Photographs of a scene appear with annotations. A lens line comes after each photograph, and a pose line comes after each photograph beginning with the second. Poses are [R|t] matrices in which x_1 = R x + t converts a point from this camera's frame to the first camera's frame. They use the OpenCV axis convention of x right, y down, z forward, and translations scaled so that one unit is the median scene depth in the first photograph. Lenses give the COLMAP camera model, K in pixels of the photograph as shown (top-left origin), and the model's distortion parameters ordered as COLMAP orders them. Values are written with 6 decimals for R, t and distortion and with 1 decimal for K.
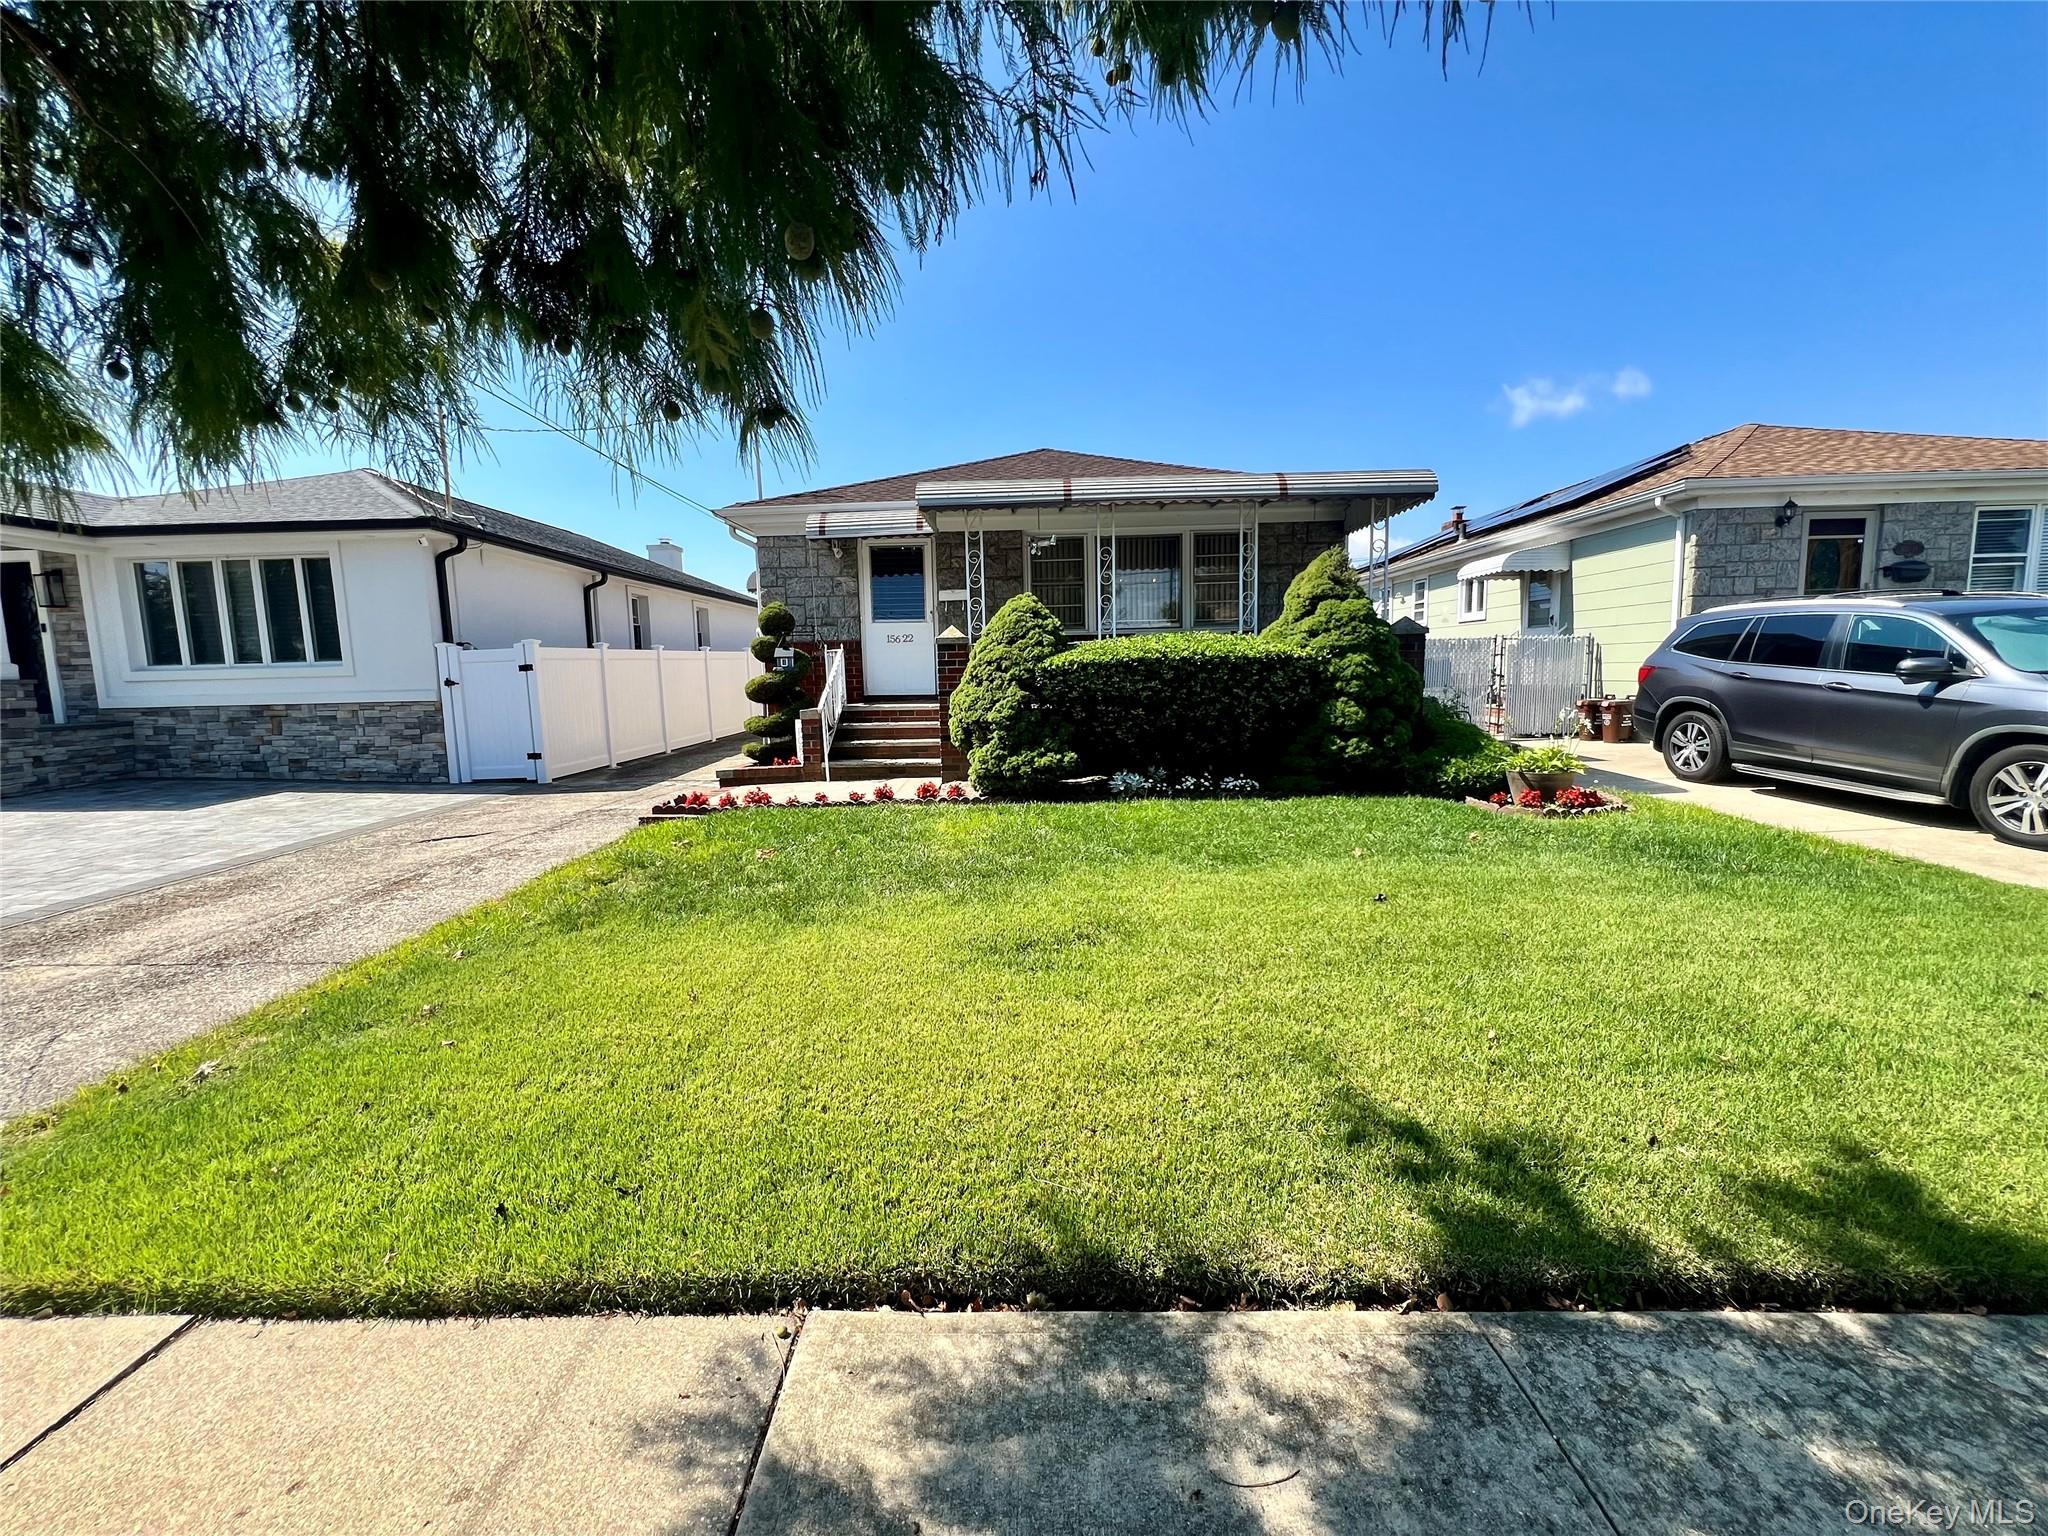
lens RADIAL K [[822.0, 0, 1022.0], [0, 822.0, 765.1], [0, 0, 1]] dist [-0.001135, 0.000102]
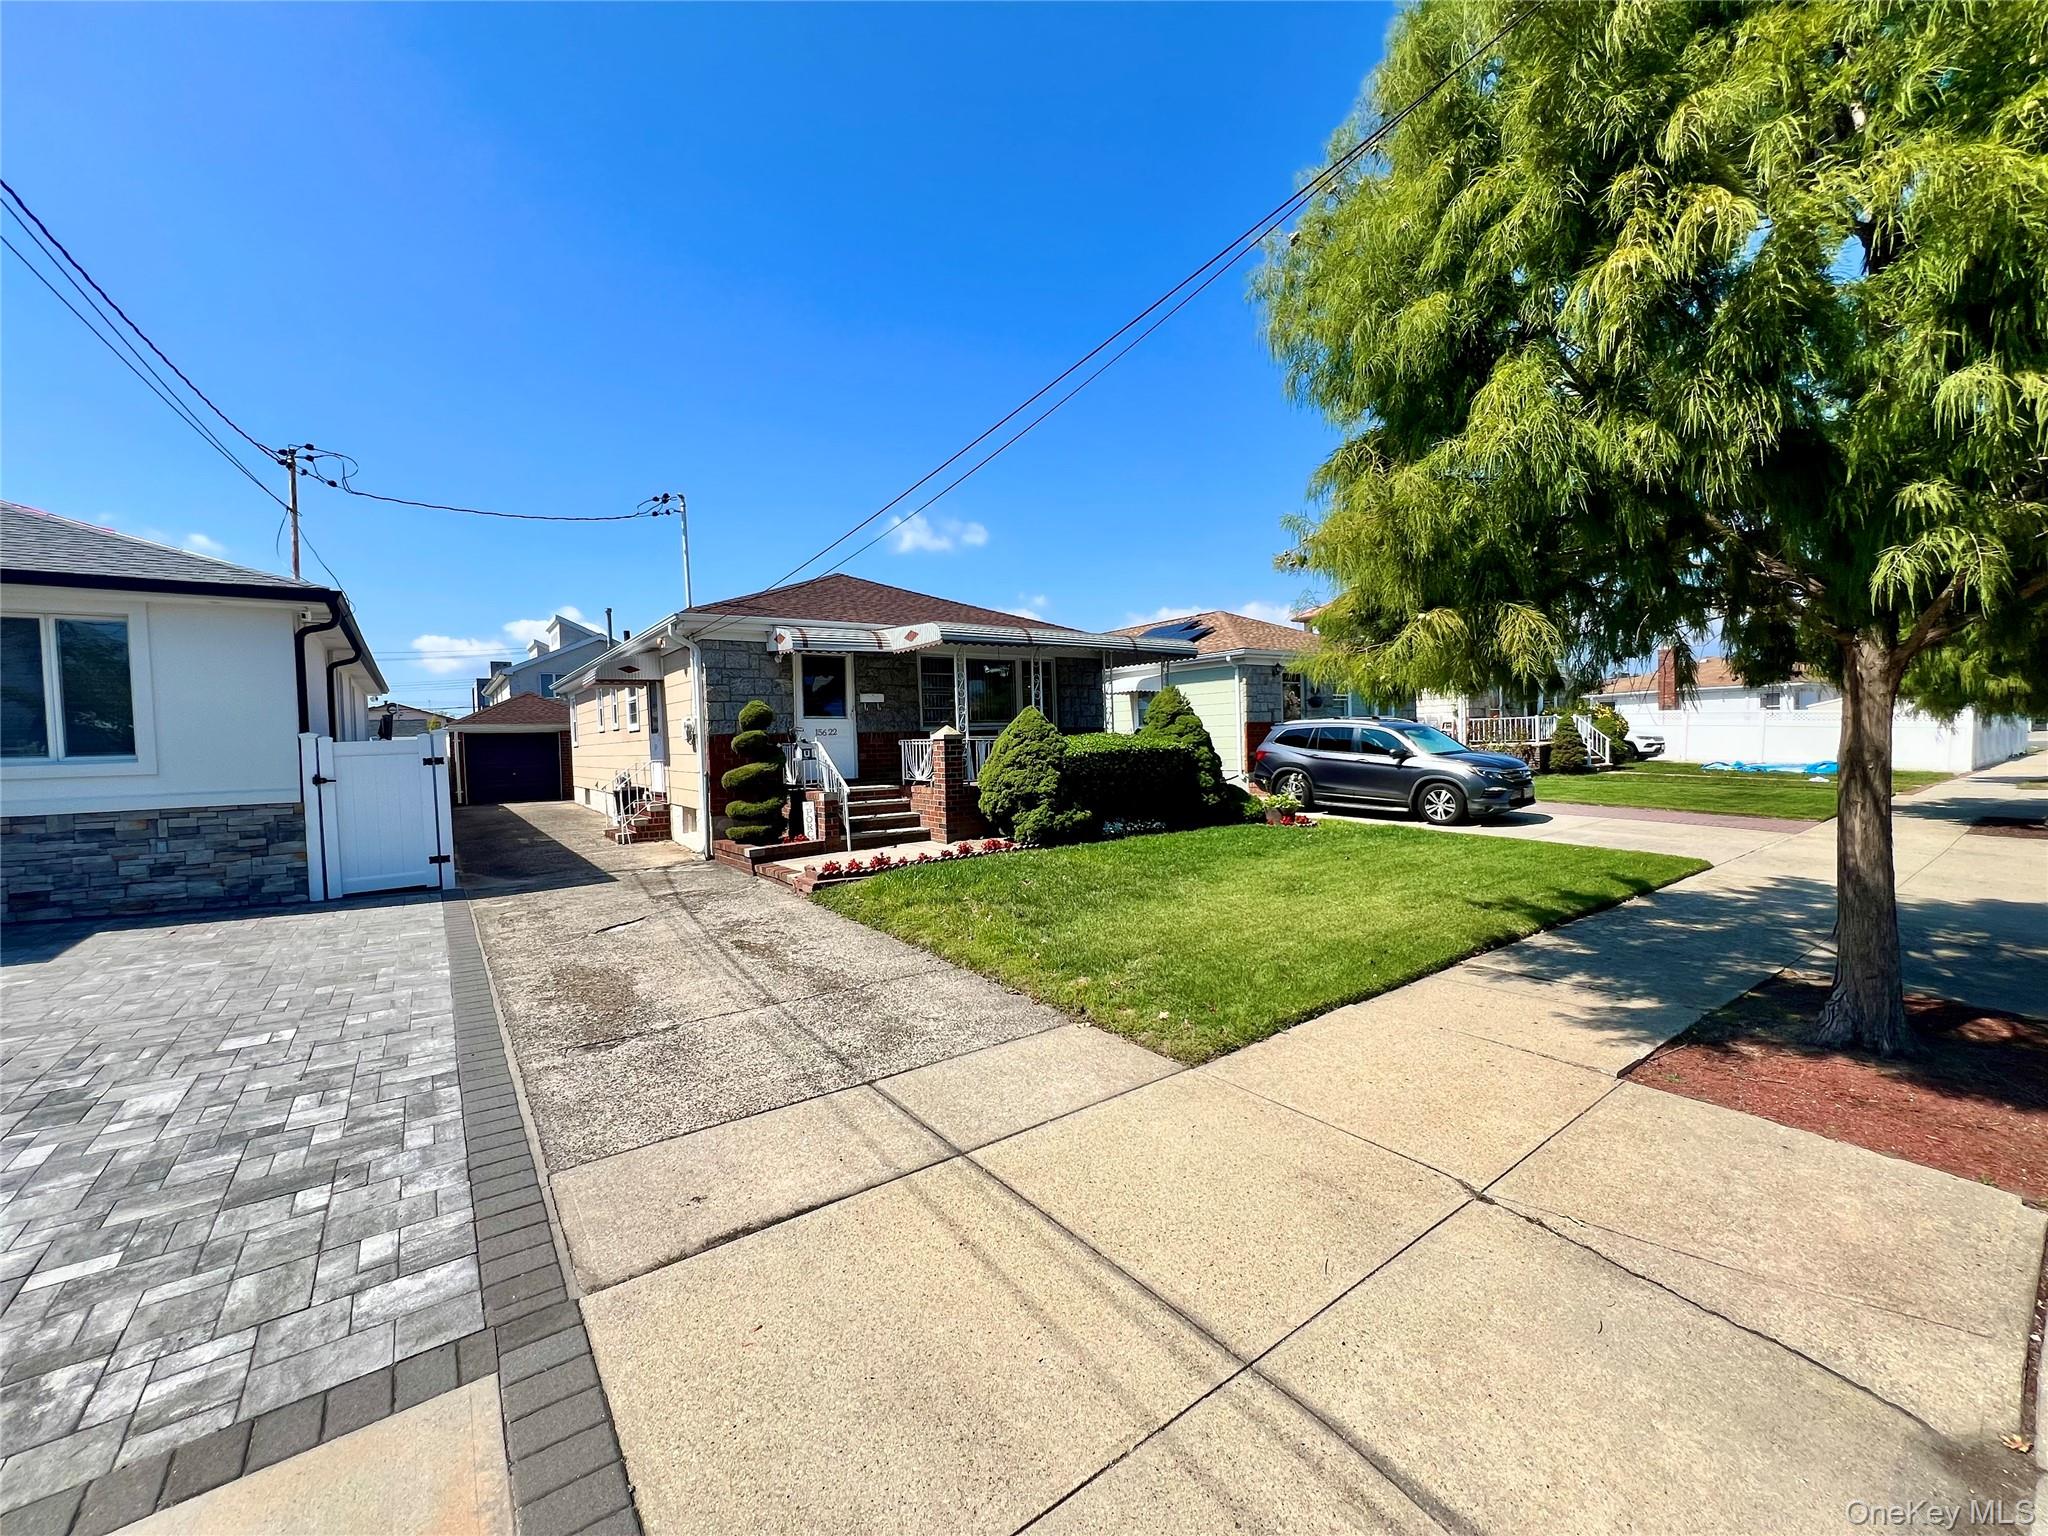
lens RADIAL K [[822.0, 0, 1018.8], [0, 822.0, 768.0], [0, 0, 1]] dist [-0.001135, 0.000102]
pose [[0.794070, -0.019402, 0.607517, -0.762517], [0.078120, 0.994459, -0.070348, 0.002803], [-0.602785, 0.103320, 0.791186, -0.117634]]
